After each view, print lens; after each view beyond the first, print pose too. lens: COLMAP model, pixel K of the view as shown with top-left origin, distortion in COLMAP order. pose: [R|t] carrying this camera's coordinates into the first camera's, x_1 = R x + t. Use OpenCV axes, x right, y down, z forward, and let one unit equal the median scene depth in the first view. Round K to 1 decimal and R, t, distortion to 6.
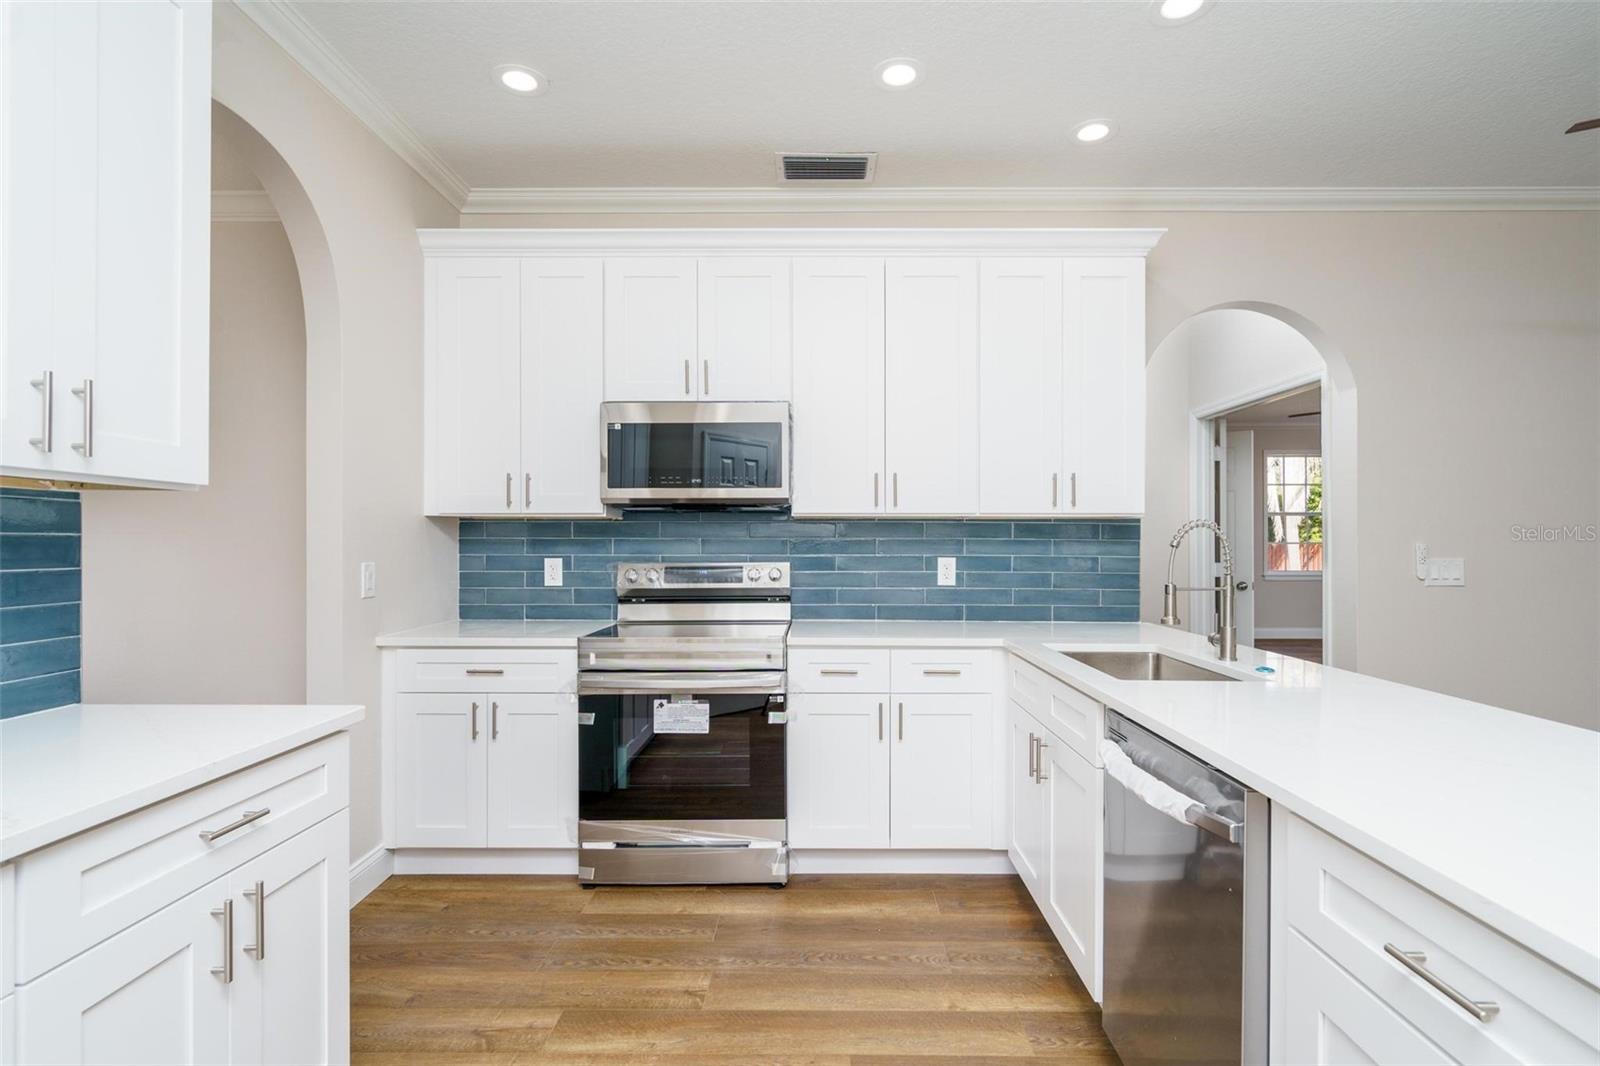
lens RADIAL K [[809.7, 0, 846.9], [0, 809.7, 539.9], [0, 0, 1]] dist [-0.000806, 0.000799]
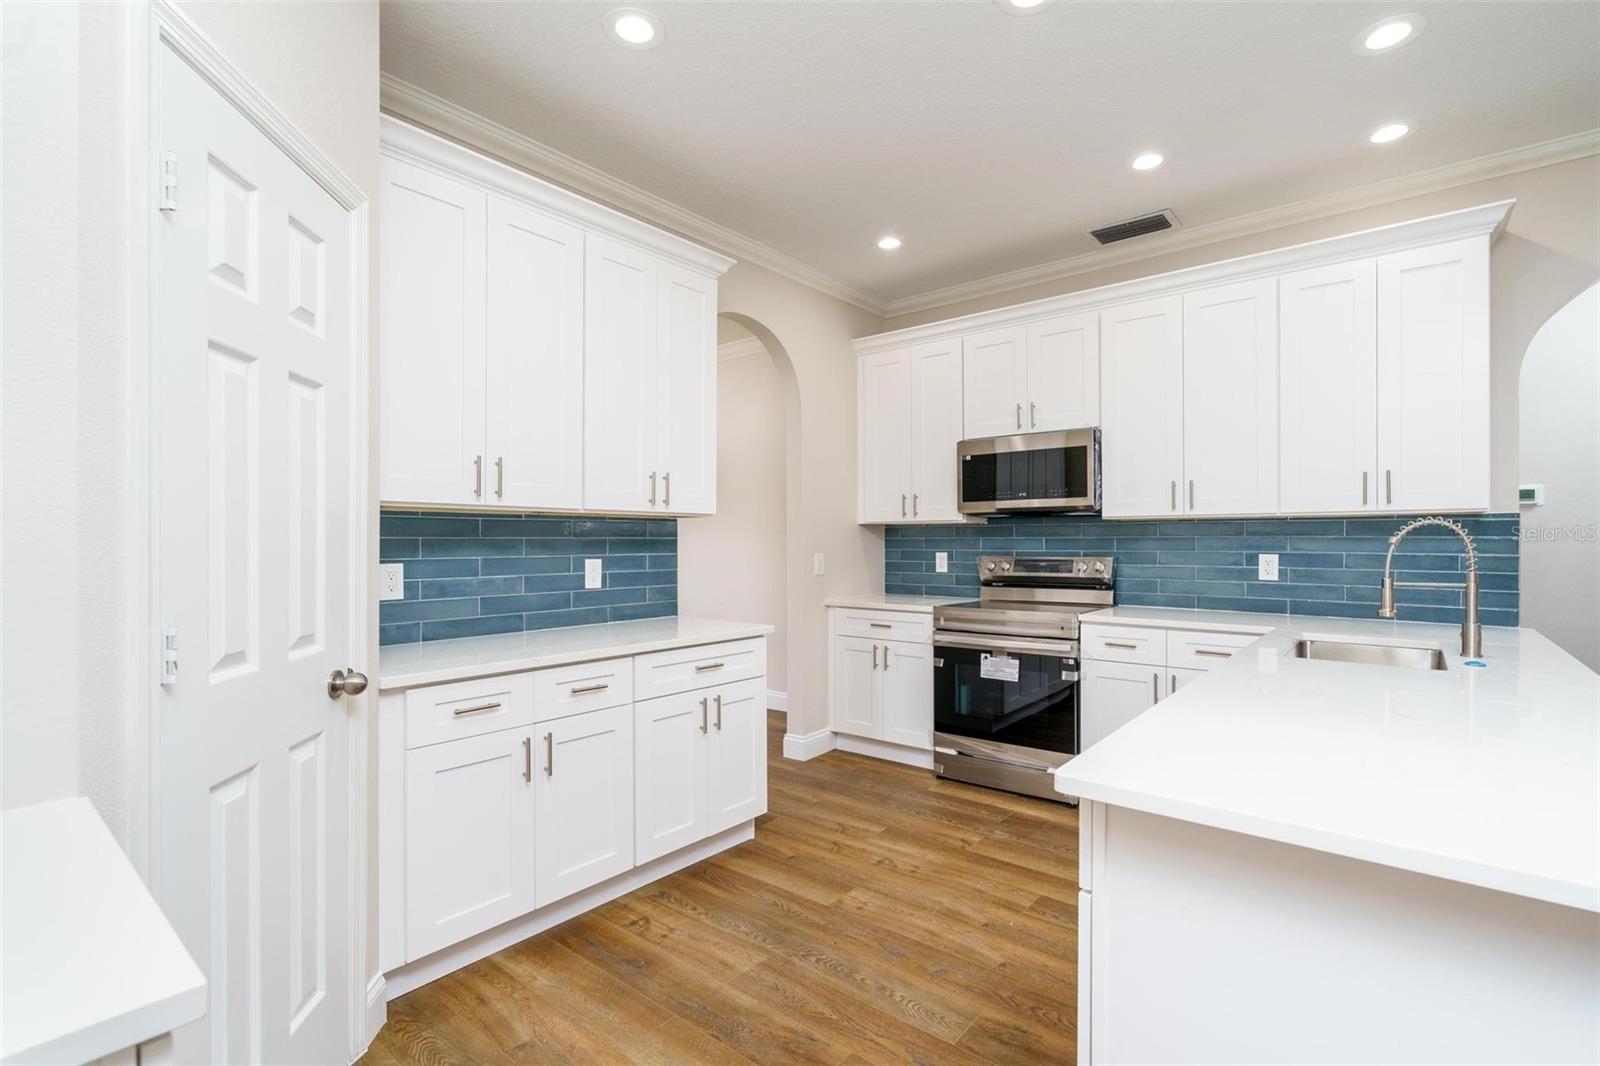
lens RADIAL K [[742.4, 0, 786.8], [0, 742.4, 538.3], [0, 0, 1]] dist [-0.005660, 0.001837]
pose [[0.764456, -0.005748, -0.644651, 0.310949], [0.004688, 0.999983, -0.003357, 0.001317], [0.644659, -0.000456, 0.764470, -0.183918]]
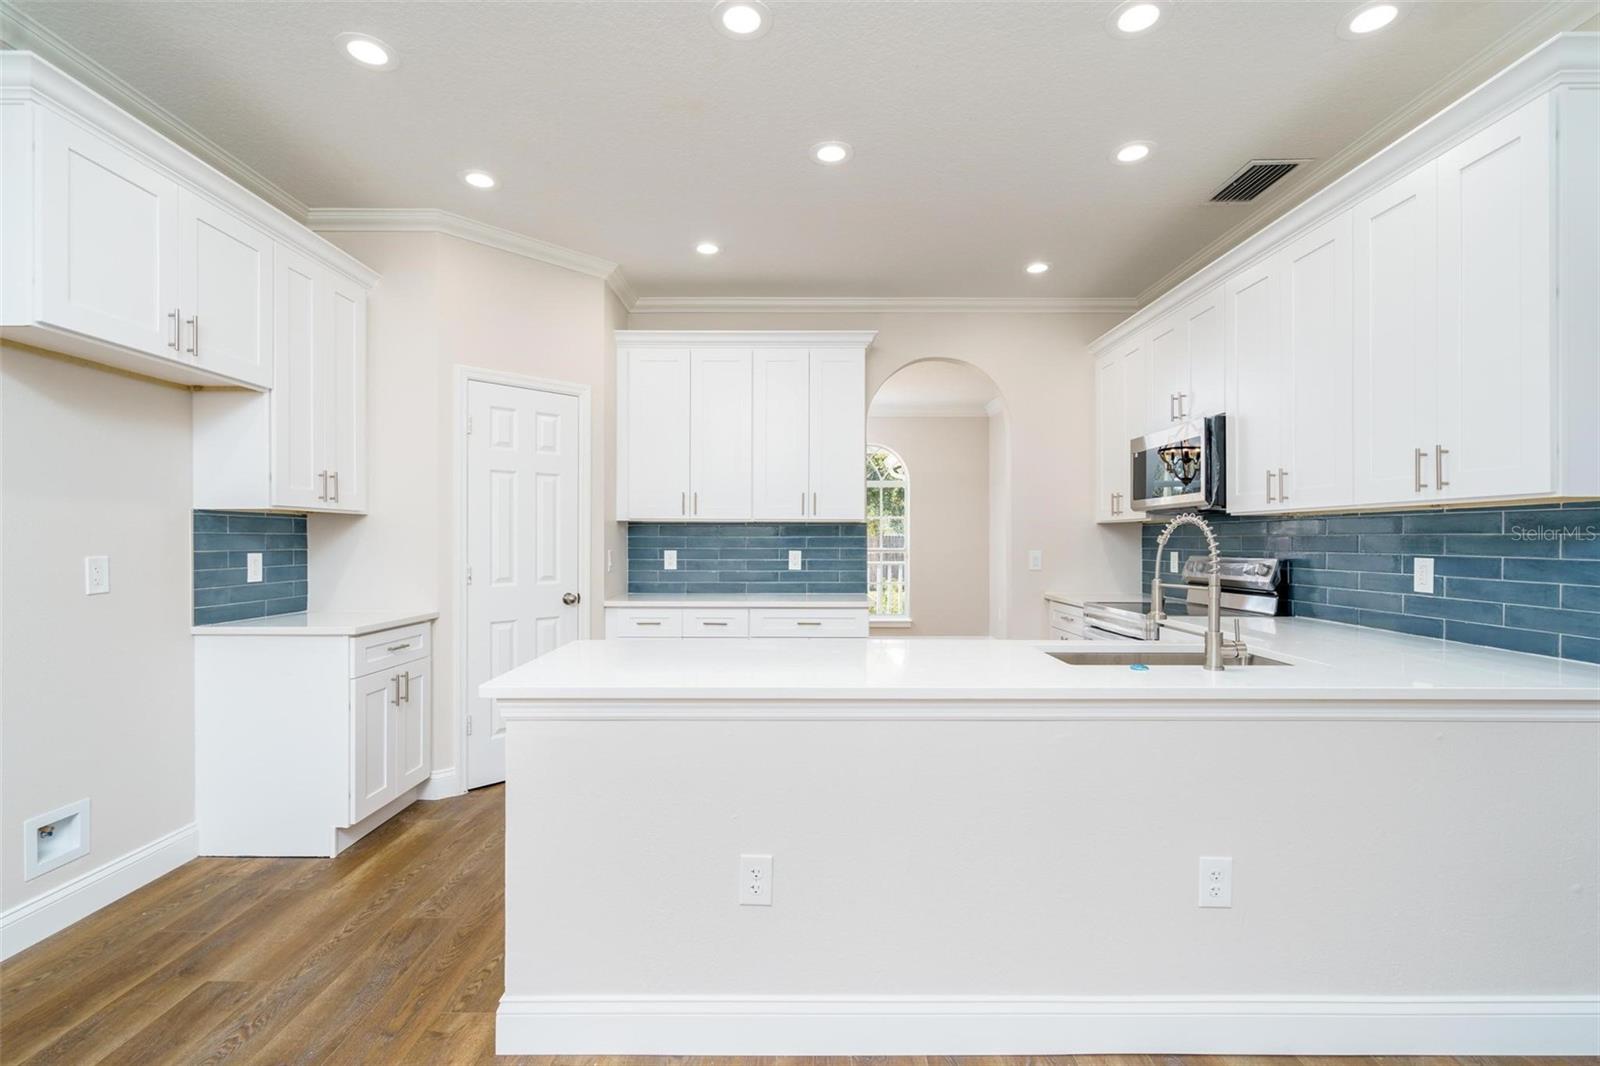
lens RADIAL K [[742.4, 0, 804.1], [0, 742.4, 539.6], [0, 0, 1]] dist [-0.005660, 0.001837]
pose [[-0.006142, -0.001723, -0.999980, 1.003997], [0.001612, 0.999997, -0.001733, 0.004386], [0.999980, -0.001622, -0.006139, 0.445916]]
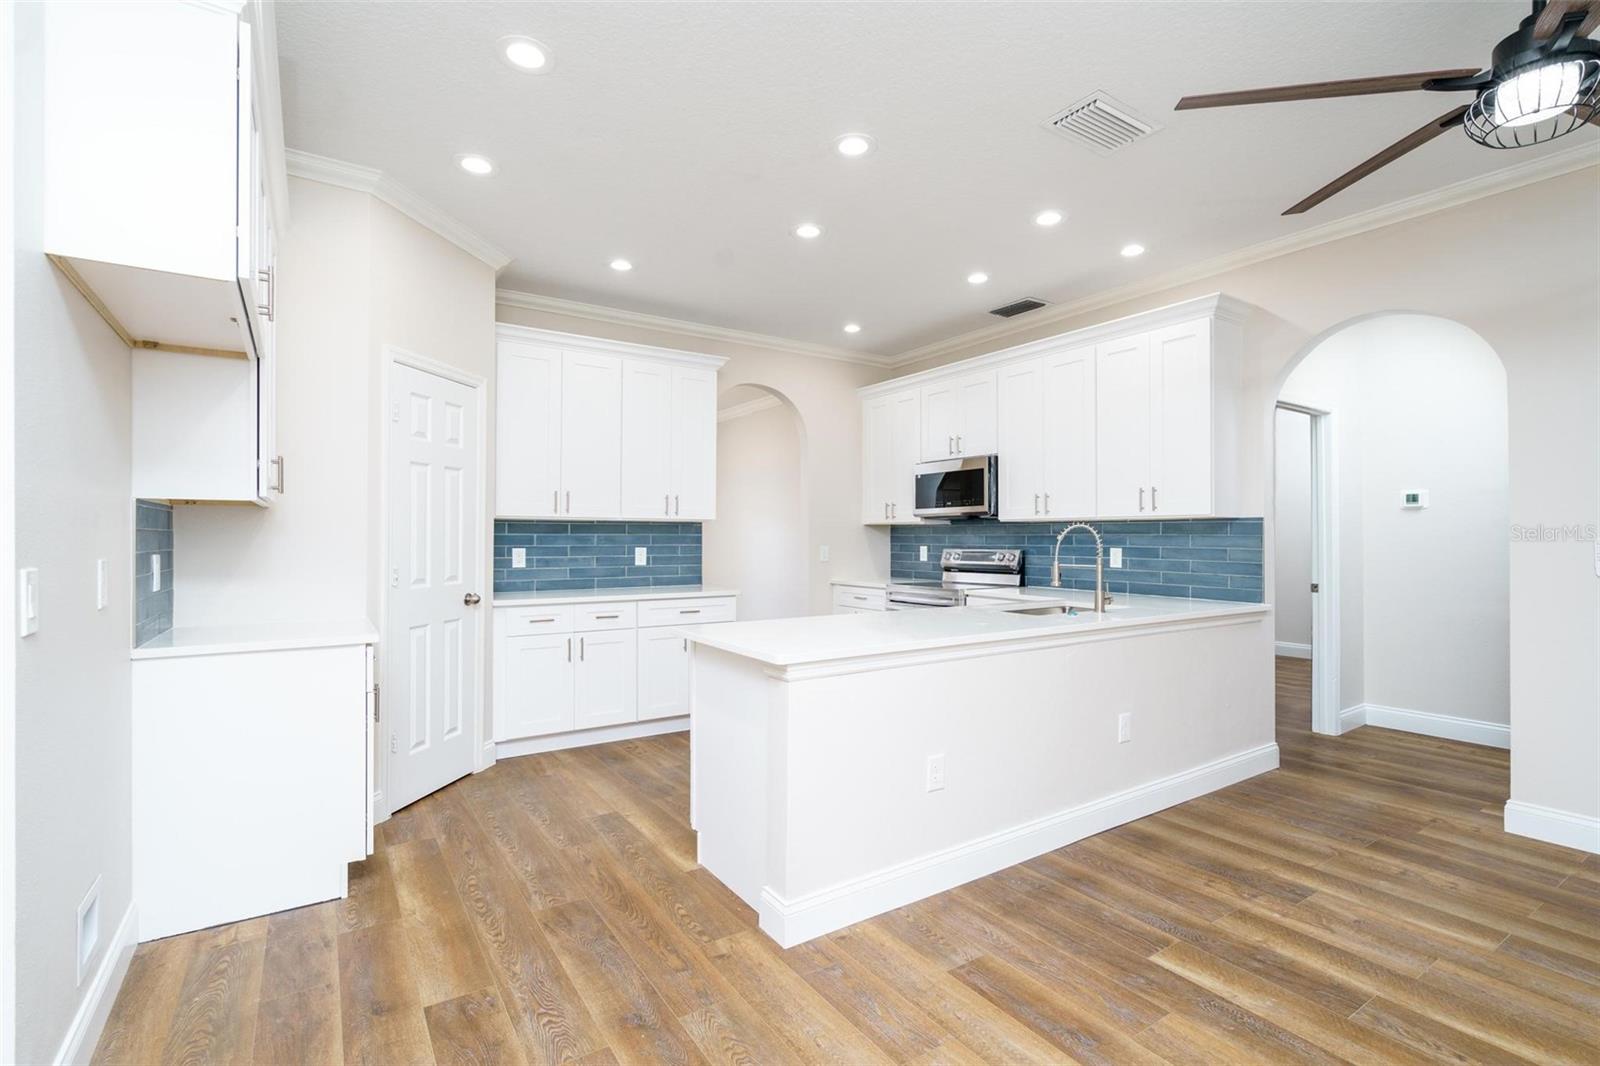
lens RADIAL K [[742.4, 0, 800.2], [0, 742.4, 526.4], [0, 0, 1]] dist [-0.005660, 0.001837]
pose [[0.550236, -0.013362, -0.834902, 1.045567], [0.001508, 0.999886, -0.015008, 0.003105], [0.835008, 0.006999, 0.550194, -0.199675]]
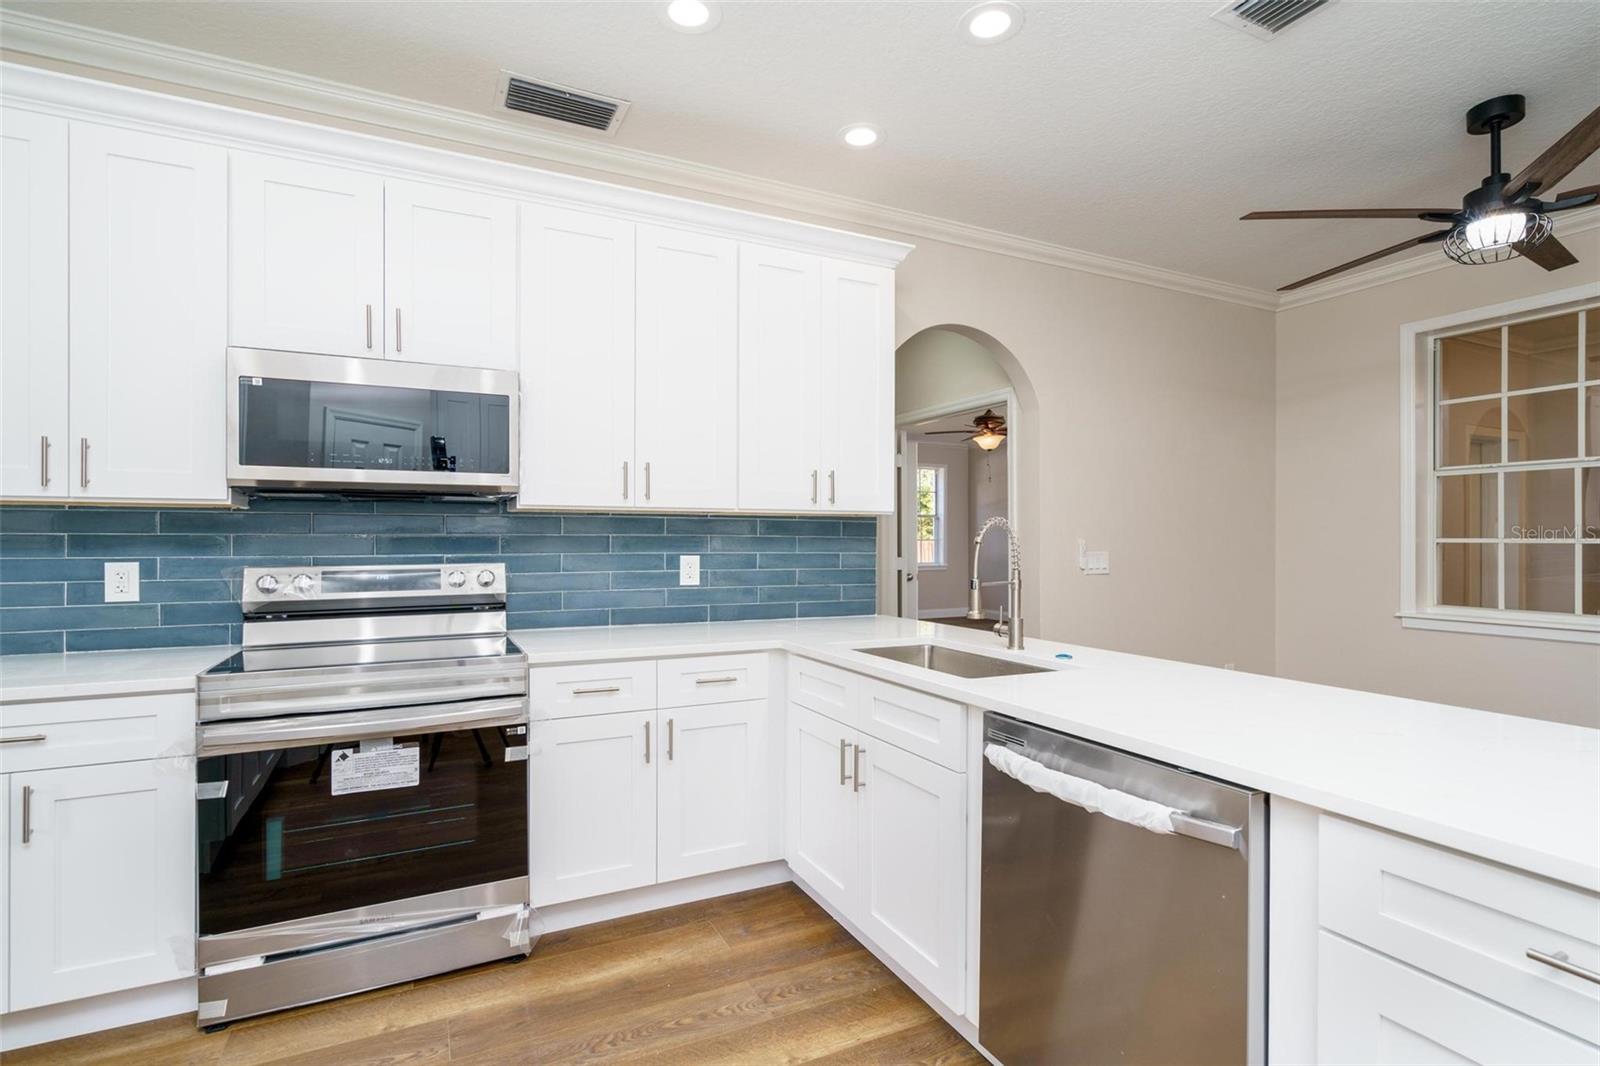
lens RADIAL K [[742.4, 0, 844.0], [0, 742.4, 535.4], [0, 0, 1]] dist [-0.005660, 0.001837]
pose [[0.882370, 0.001914, 0.470553, -0.144374], [-0.000782, 0.999996, -0.002602, 0.000612], [-0.470556, 0.001928, 0.882368, 0.178157]]
